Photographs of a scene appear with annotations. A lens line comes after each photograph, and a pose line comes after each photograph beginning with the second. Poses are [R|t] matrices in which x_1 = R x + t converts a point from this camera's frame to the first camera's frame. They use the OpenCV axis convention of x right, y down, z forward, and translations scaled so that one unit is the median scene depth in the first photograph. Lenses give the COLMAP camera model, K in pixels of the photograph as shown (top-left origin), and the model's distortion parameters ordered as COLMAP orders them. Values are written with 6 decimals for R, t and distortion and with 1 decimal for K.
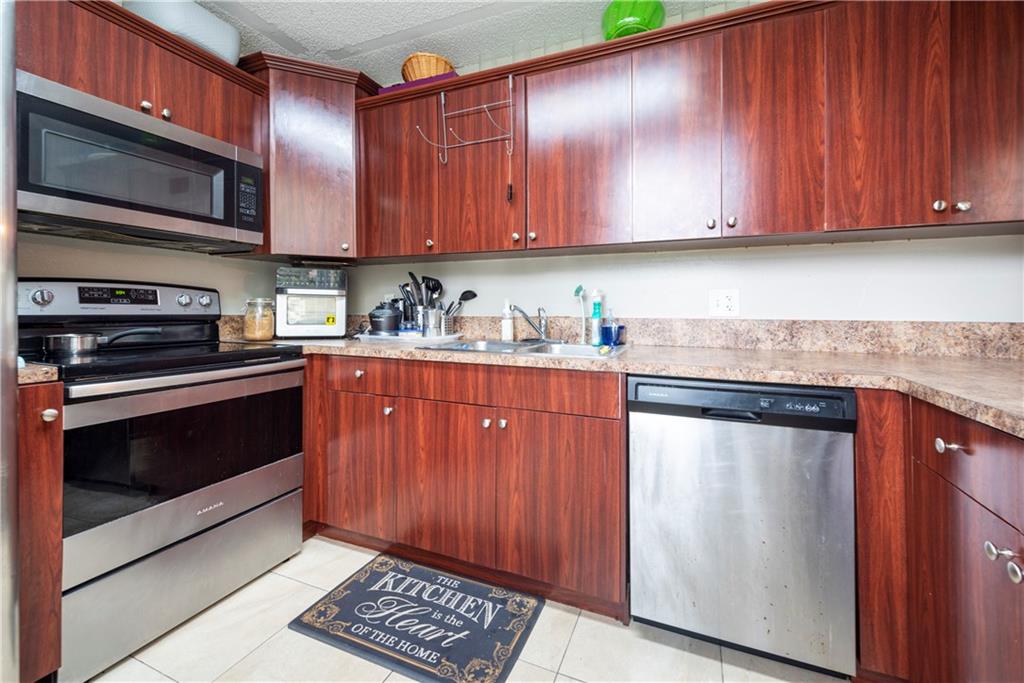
lens RADIAL K [[404.8, 0, 516.8], [0, 404.8, 305.7], [0, 0, 1]] dist [0.001529, 0.000033]
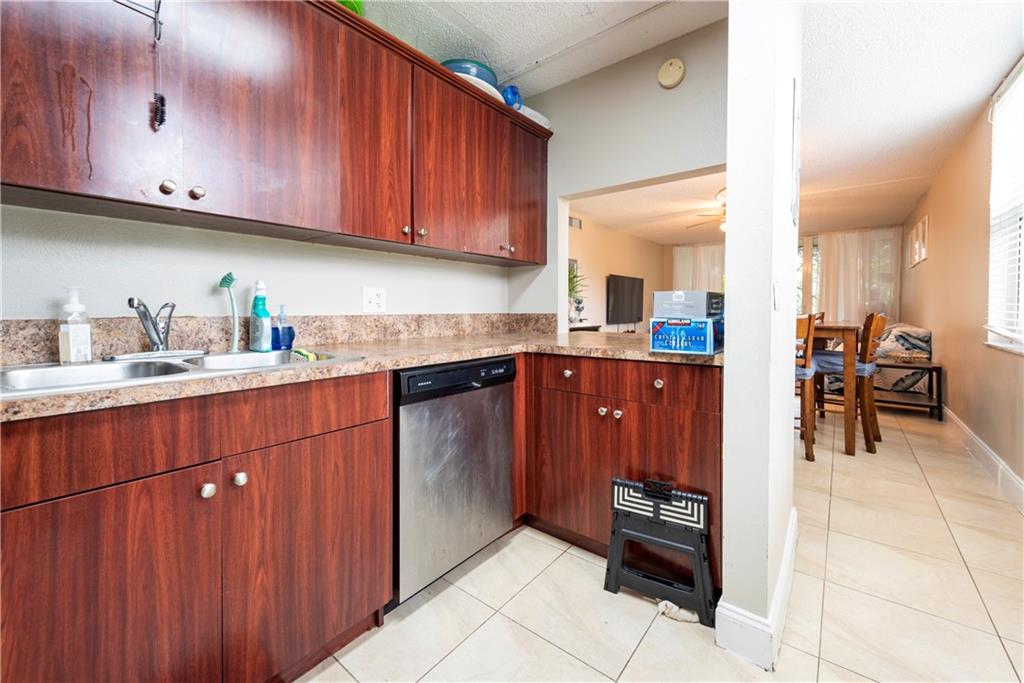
lens RADIAL K [[419.9, 0, 514.2], [0, 419.9, 313.3], [0, 0, 1]] dist [-0.002146, -0.000229]
pose [[0.259600, -0.014783, 0.965603, -0.589105], [-0.008838, 0.999805, 0.017682, 0.006680], [-0.965676, -0.013124, 0.259419, 0.409447]]
